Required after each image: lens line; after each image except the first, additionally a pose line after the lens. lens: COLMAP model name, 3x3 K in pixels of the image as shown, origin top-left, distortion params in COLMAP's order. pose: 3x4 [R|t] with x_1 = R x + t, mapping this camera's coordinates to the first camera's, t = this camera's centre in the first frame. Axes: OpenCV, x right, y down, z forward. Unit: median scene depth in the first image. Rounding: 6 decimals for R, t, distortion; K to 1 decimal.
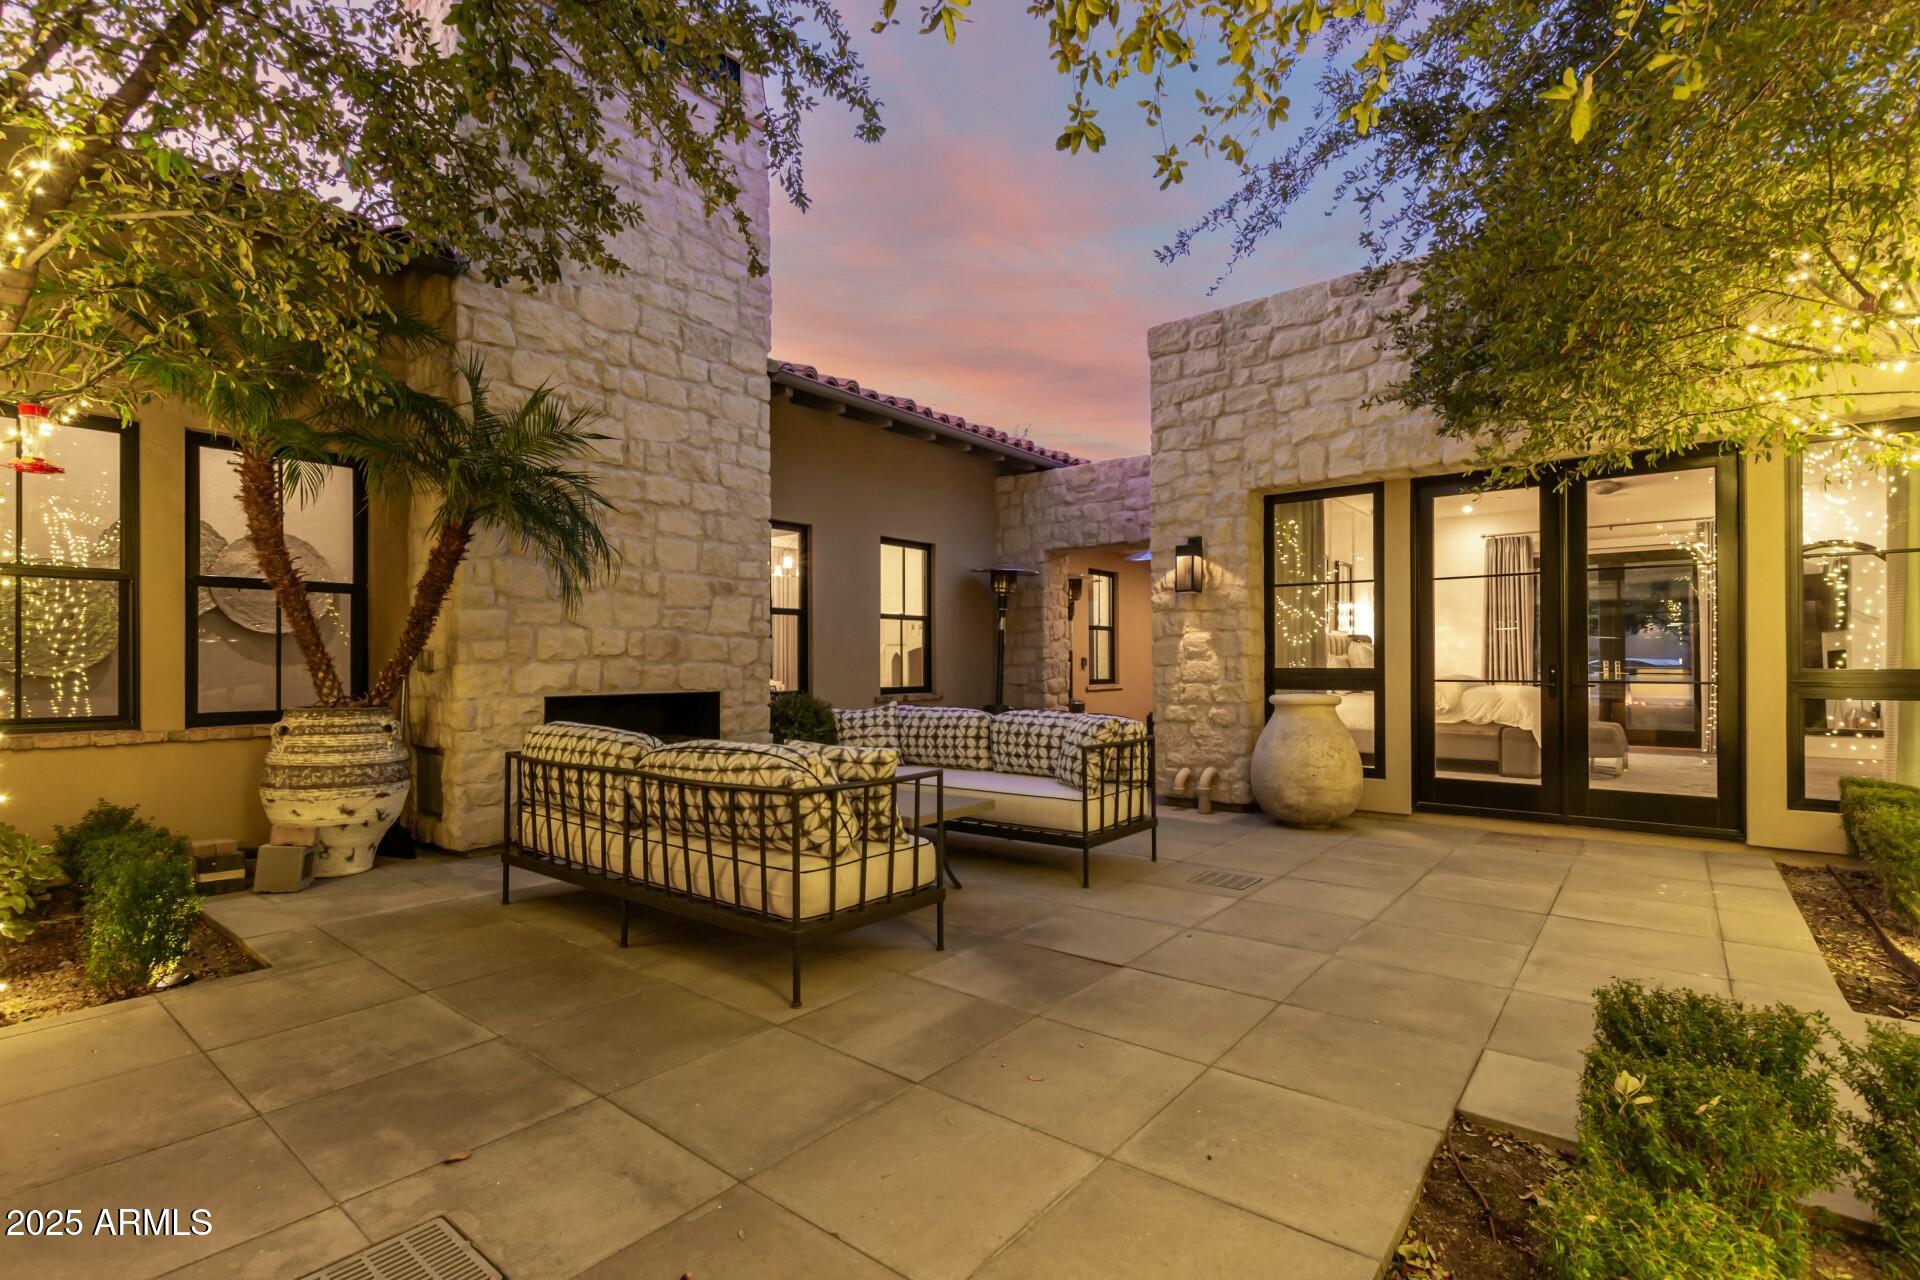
lens RADIAL K [[877.5, 0, 959.2], [0, 877.5, 652.4], [0, 0, 1]] dist [0.005386, -0.002789]
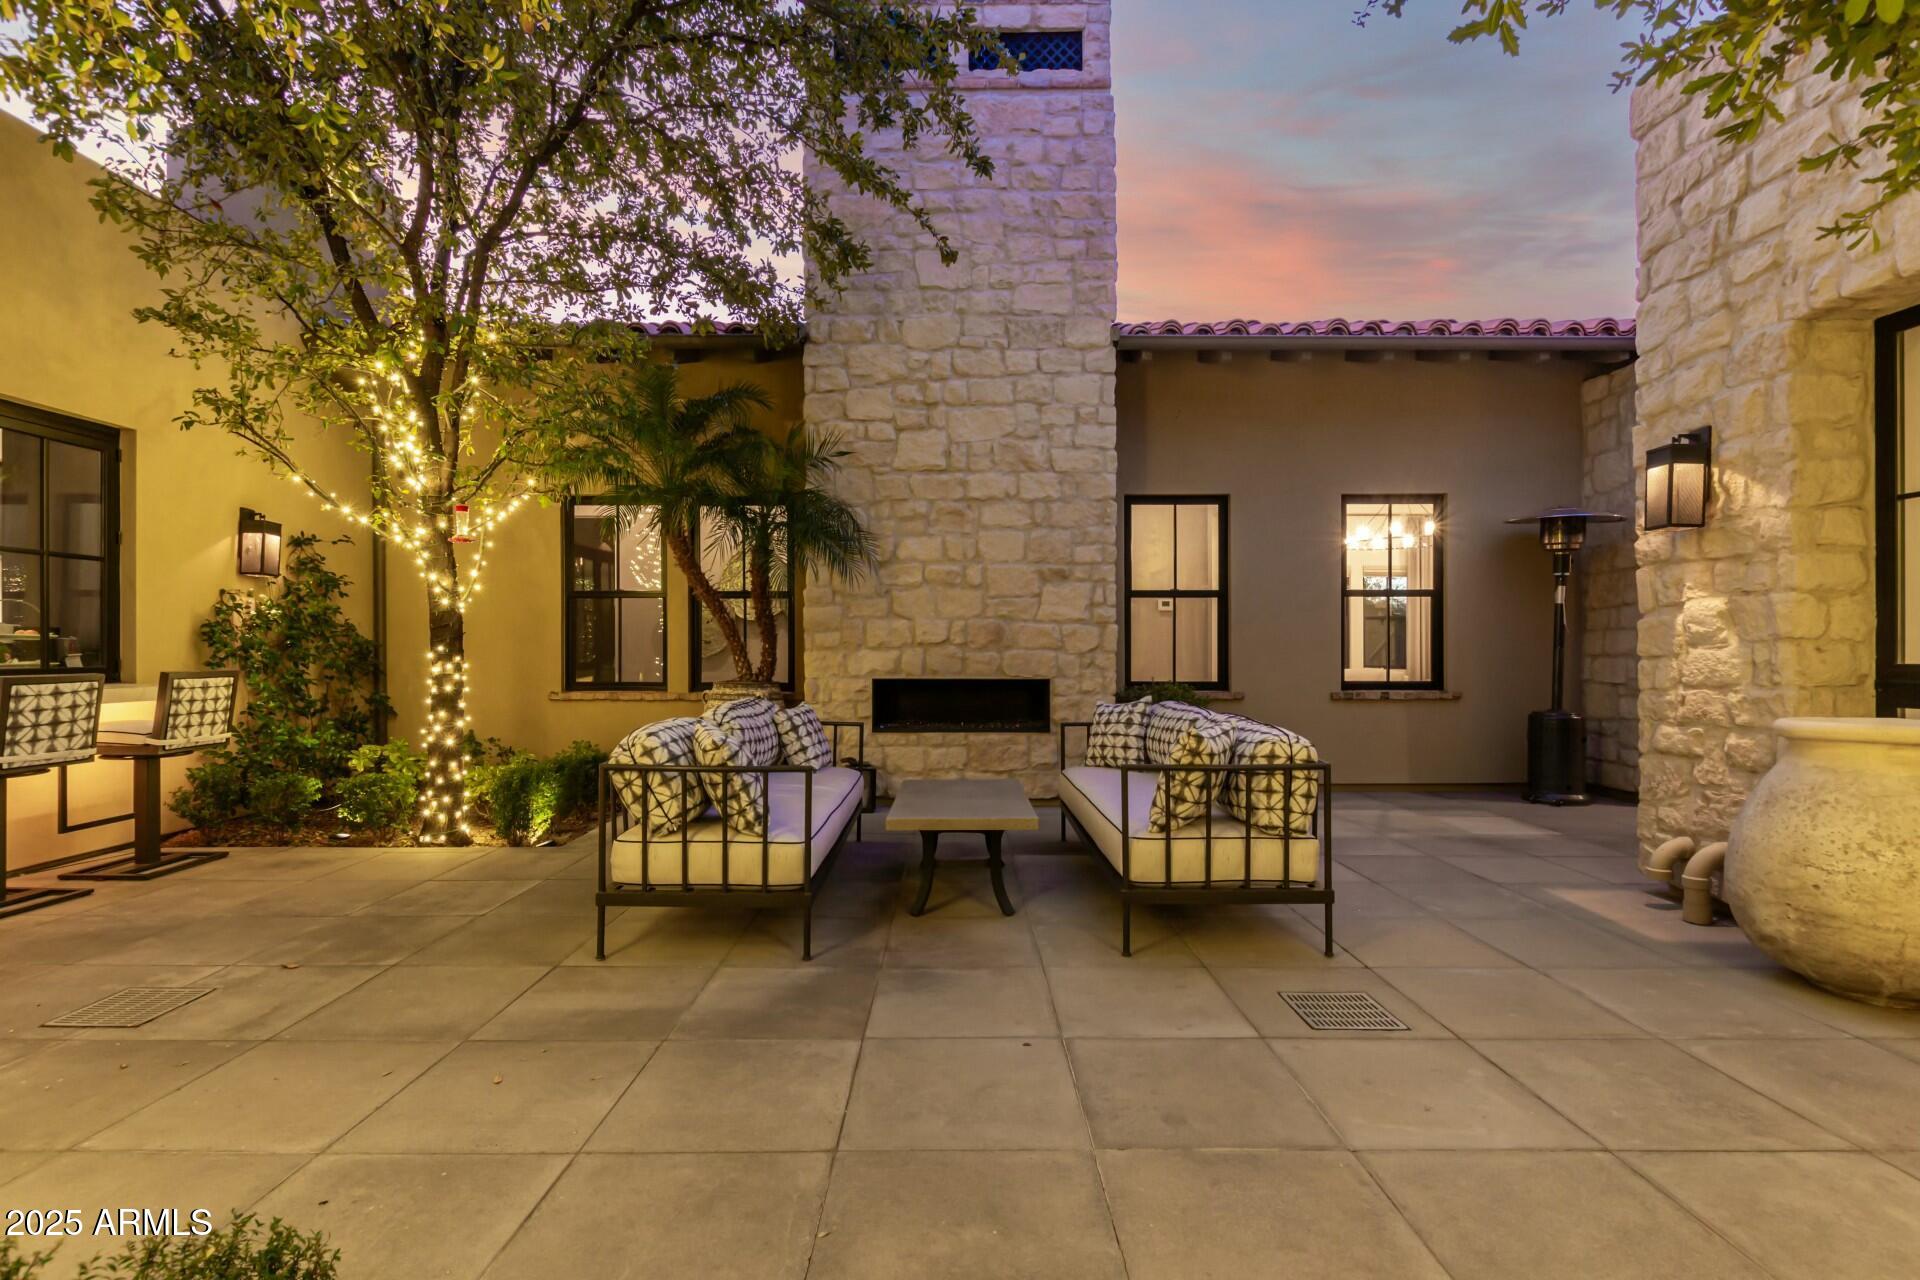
lens RADIAL K [[877.5, 0, 960.0], [0, 877.5, 644.0], [0, 0, 1]] dist [0.005386, -0.002789]
pose [[0.628500, -0.002529, -0.777805, 0.616513], [0.006879, 0.999974, 0.002308, 0.002815], [0.777779, -0.006801, 0.628501, 0.418068]]
